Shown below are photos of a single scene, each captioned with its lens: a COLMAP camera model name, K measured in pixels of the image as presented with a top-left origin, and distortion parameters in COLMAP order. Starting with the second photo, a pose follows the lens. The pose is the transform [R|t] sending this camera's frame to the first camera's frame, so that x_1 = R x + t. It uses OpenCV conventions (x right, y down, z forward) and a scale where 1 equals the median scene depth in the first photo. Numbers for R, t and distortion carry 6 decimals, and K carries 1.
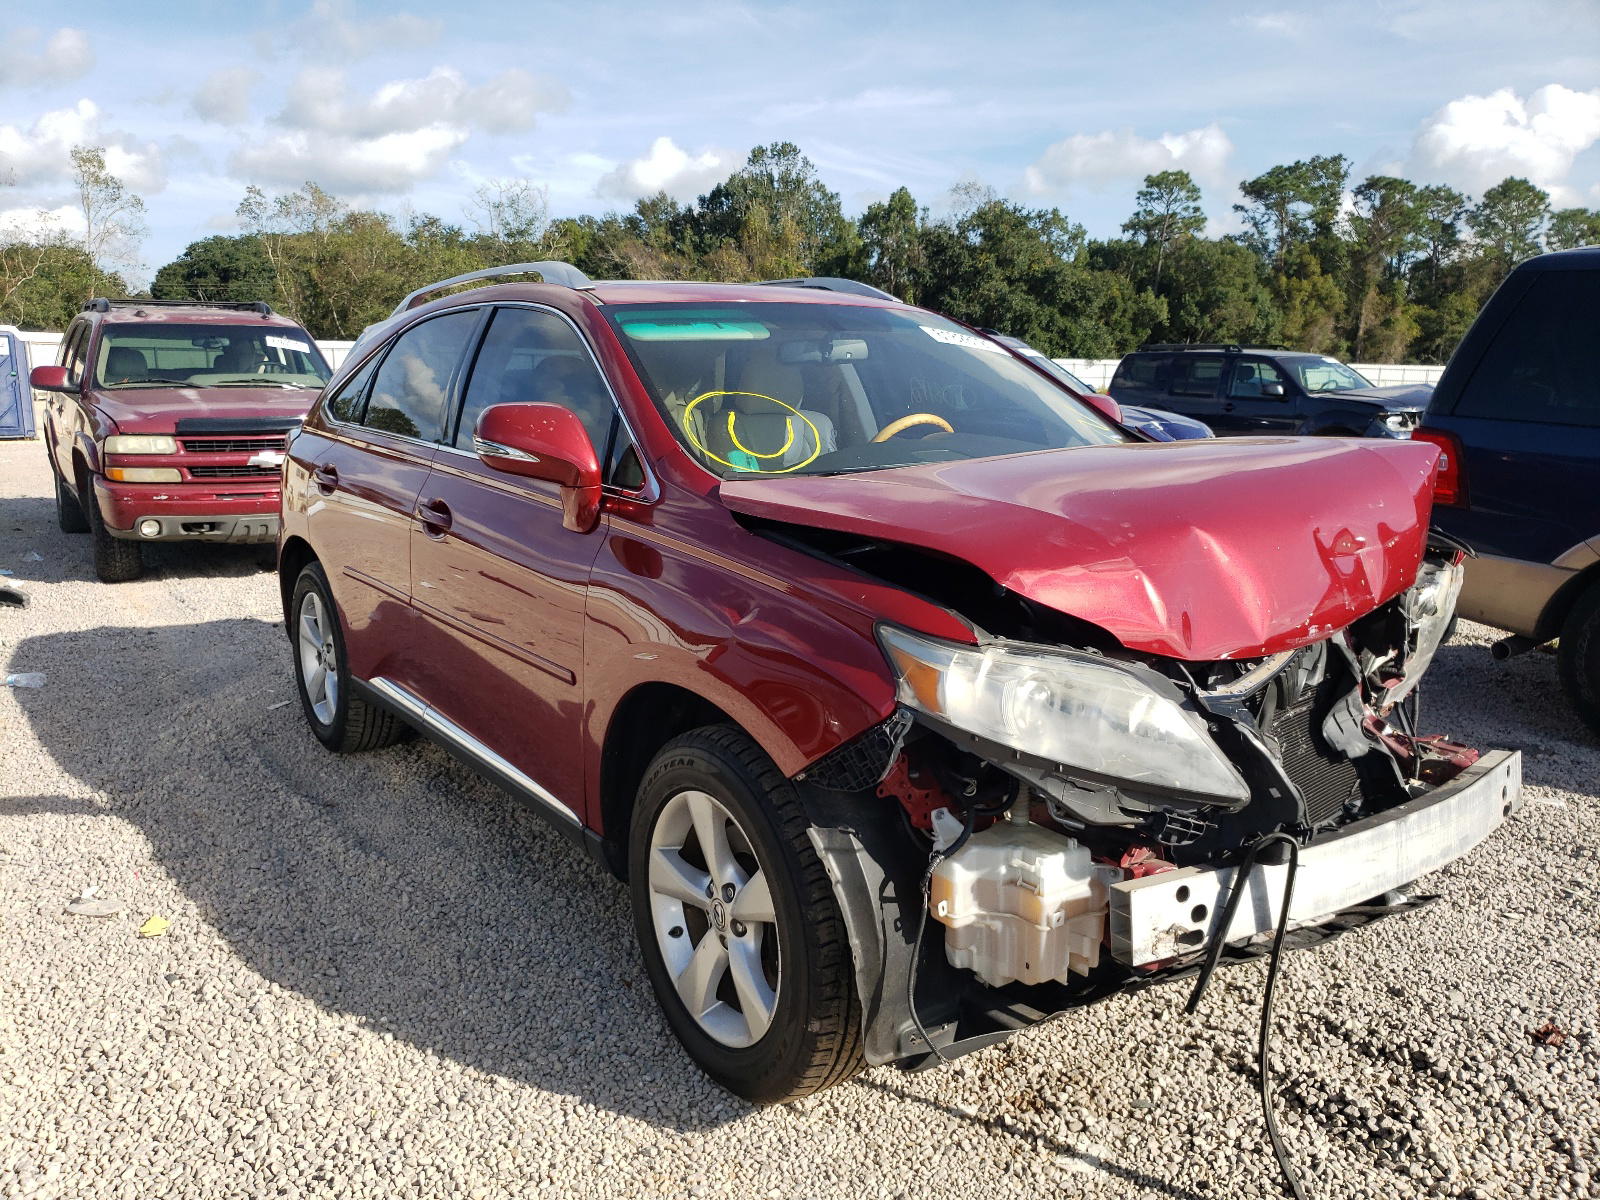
lens RADIAL K [[1207.2, 0, 799.7], [0, 1207.2, 599.1], [0, 0, 1]] dist [-0.002593, 0.033122]
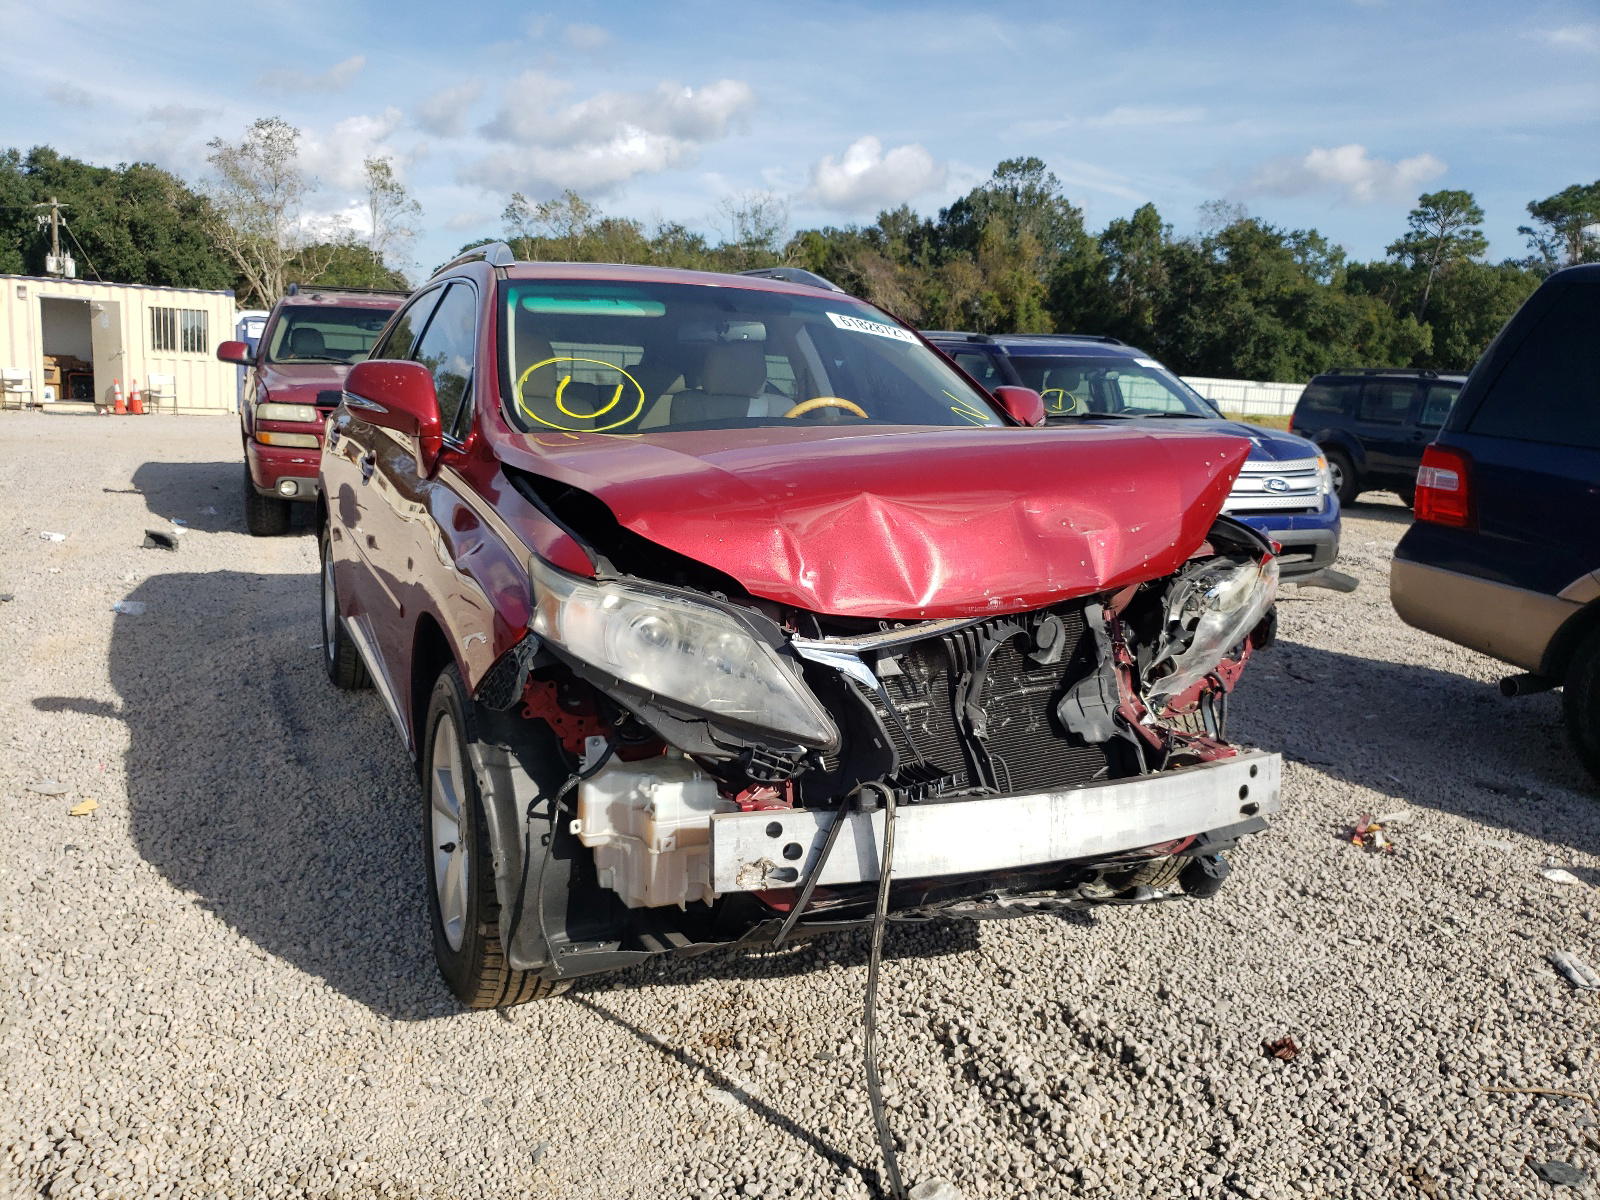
lens RADIAL K [[1217.1, 0, 800.9], [0, 1217.1, 560.3], [0, 0, 1]] dist [-0.006581, 0.042231]
pose [[0.982529, 0.067201, -0.173553, 0.422573], [-0.074232, 0.996650, -0.034333, 0.037439], [0.170664, 0.046617, 0.984226, -0.037875]]
